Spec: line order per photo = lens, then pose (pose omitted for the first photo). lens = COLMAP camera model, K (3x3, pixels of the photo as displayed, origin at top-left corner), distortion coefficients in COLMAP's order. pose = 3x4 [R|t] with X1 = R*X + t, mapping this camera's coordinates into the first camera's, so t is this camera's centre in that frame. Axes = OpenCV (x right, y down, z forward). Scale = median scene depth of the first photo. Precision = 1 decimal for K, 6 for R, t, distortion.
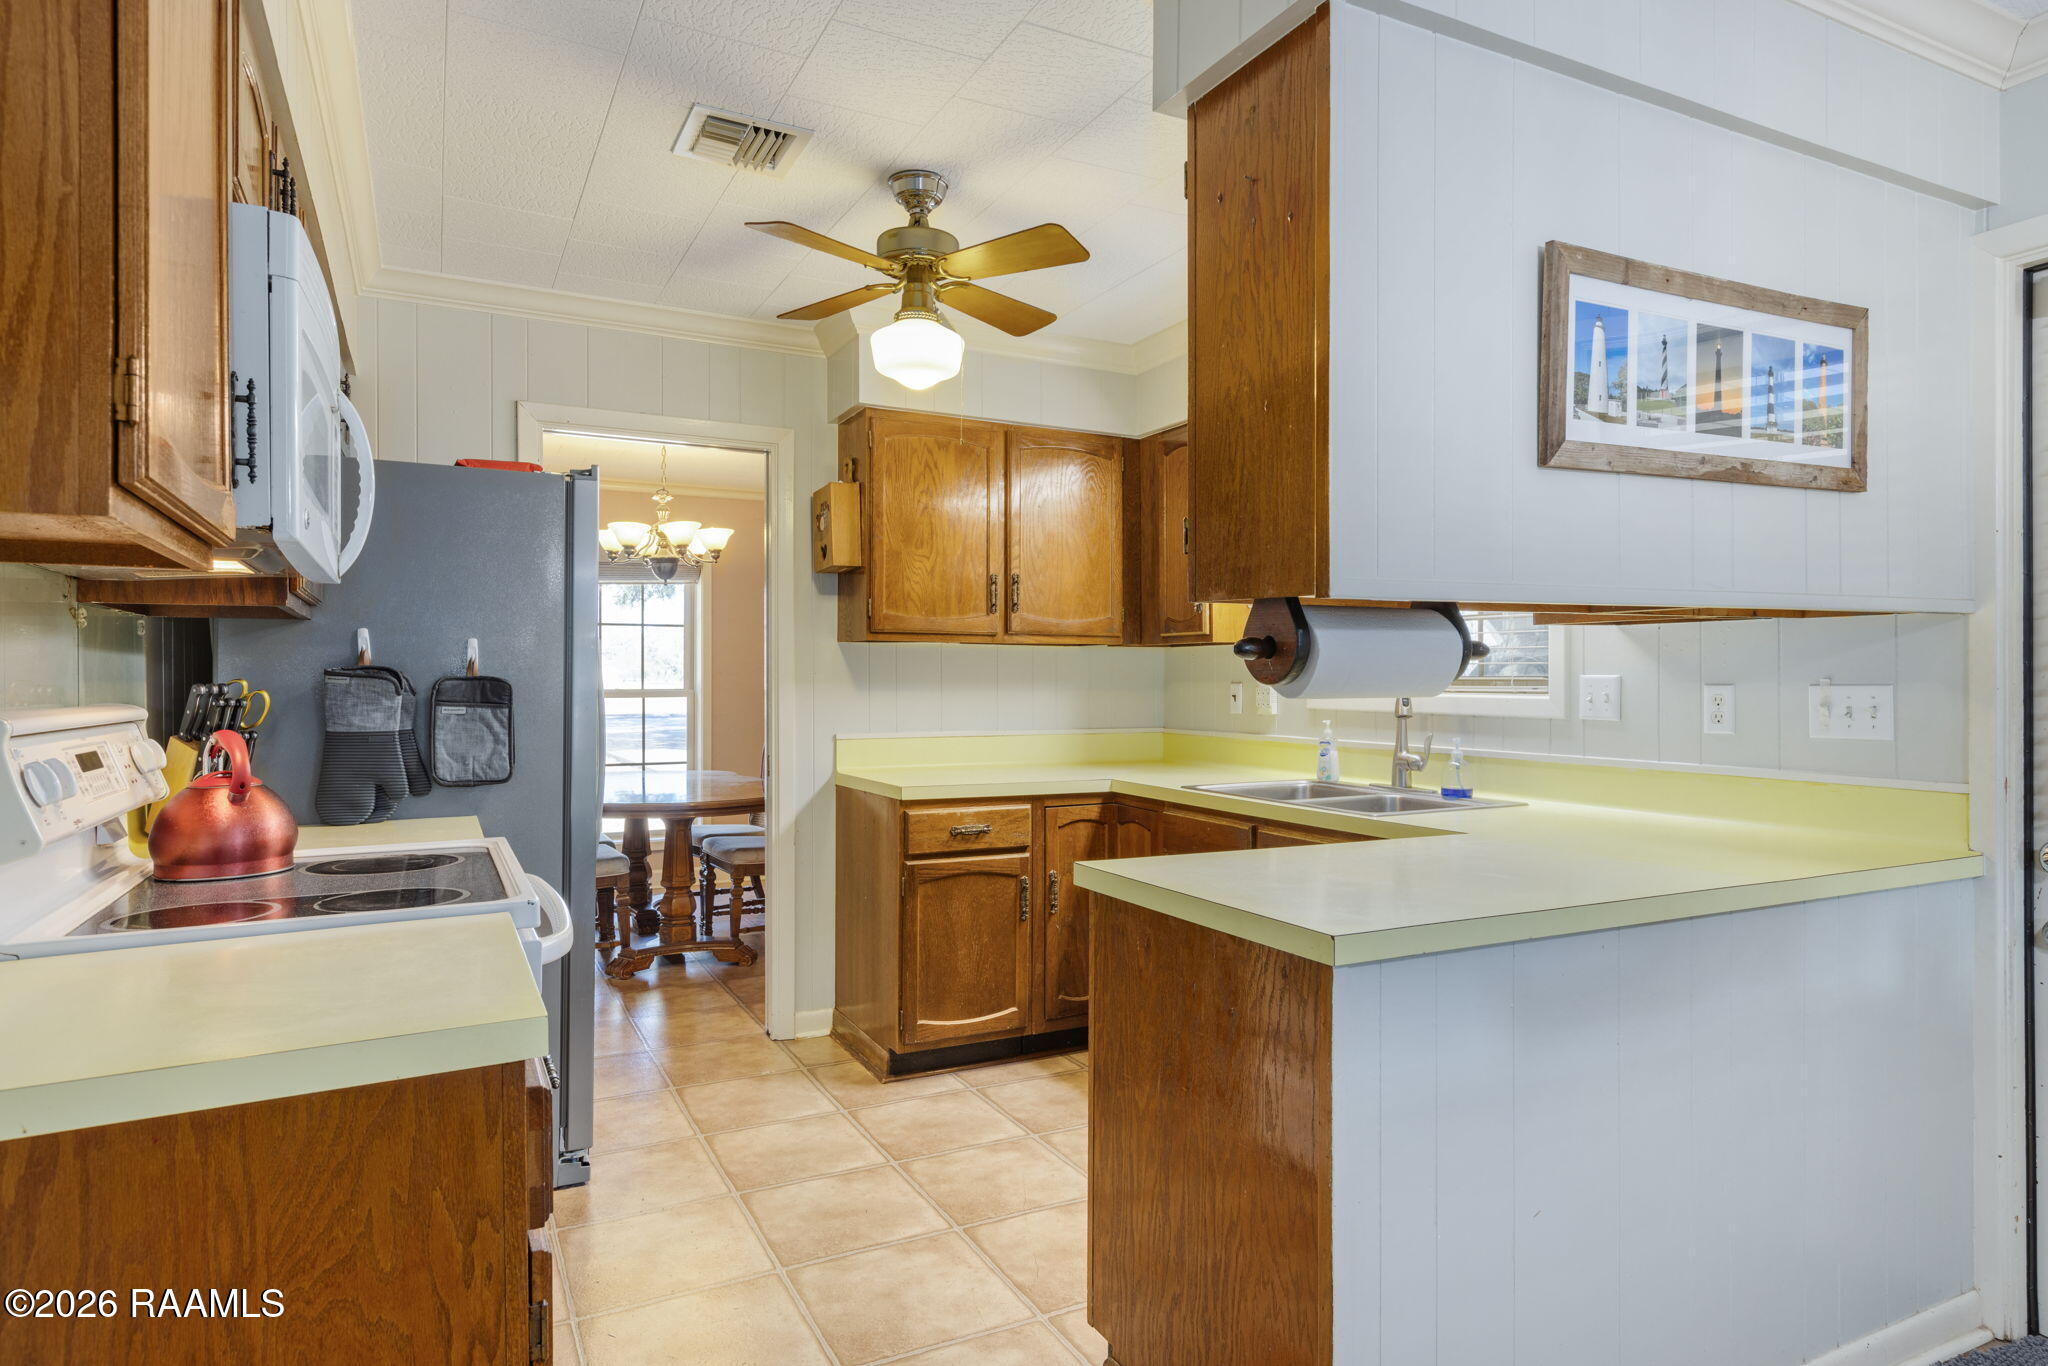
lens RADIAL K [[1185.5, 0, 1023.6], [0, 1185.5, 679.3], [0, 0, 1]] dist [-0.000393, -0.000094]
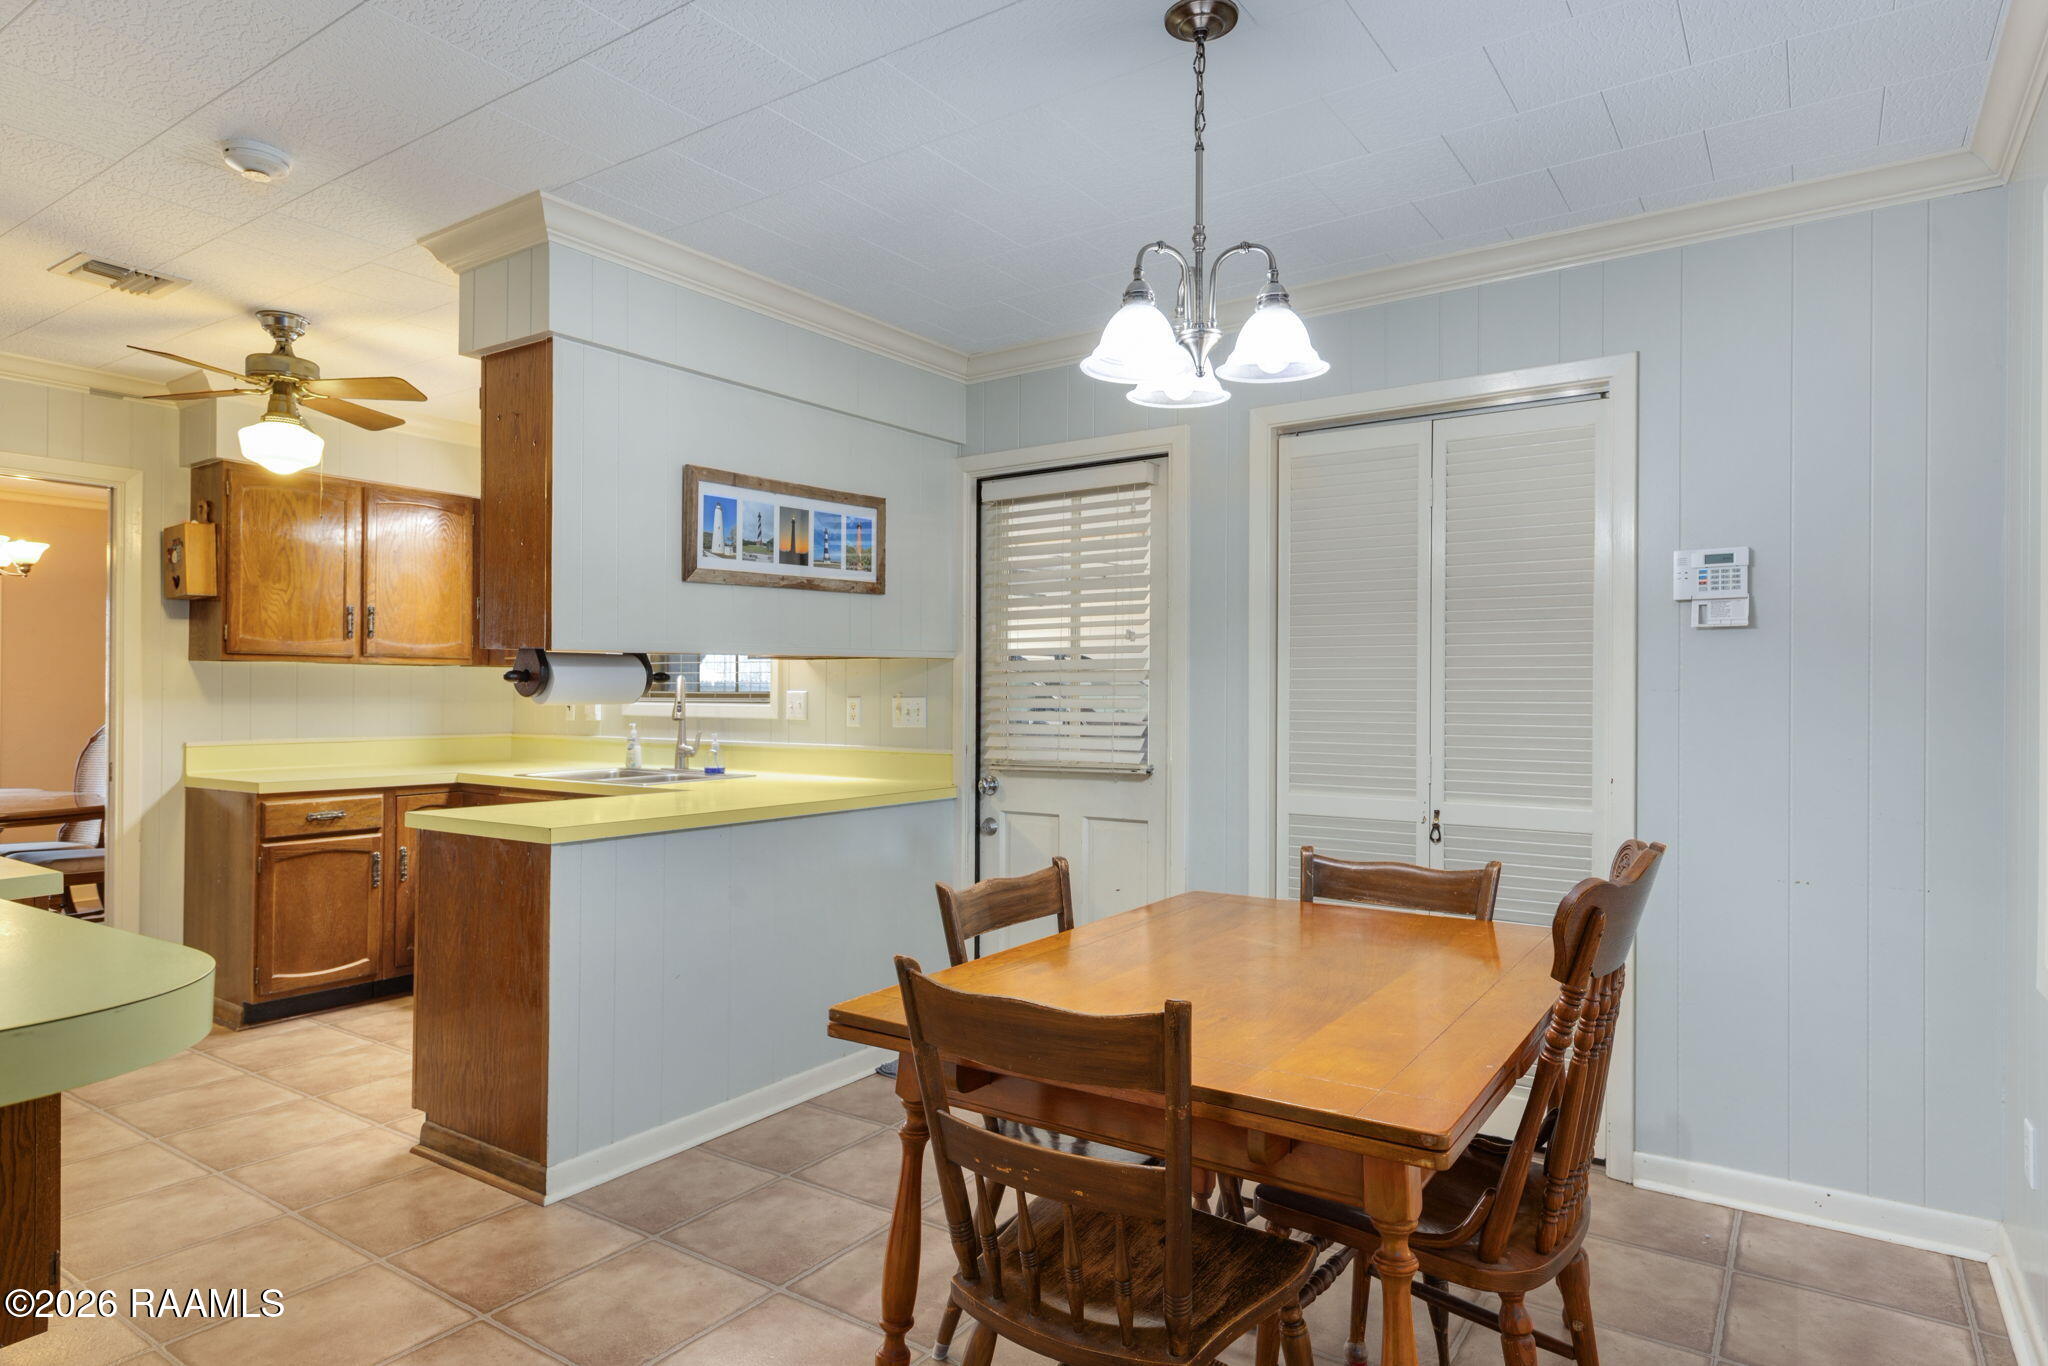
lens RADIAL K [[1152.0, 0, 1045.2], [0, 1152.0, 676.6], [0, 0, 1]] dist [0.001507, 0.000513]
pose [[0.871410, 0.007207, 0.490502, 0.018967], [-0.000205, 0.999897, -0.014326, -0.000796], [-0.490555, 0.012383, 0.871322, -0.428841]]
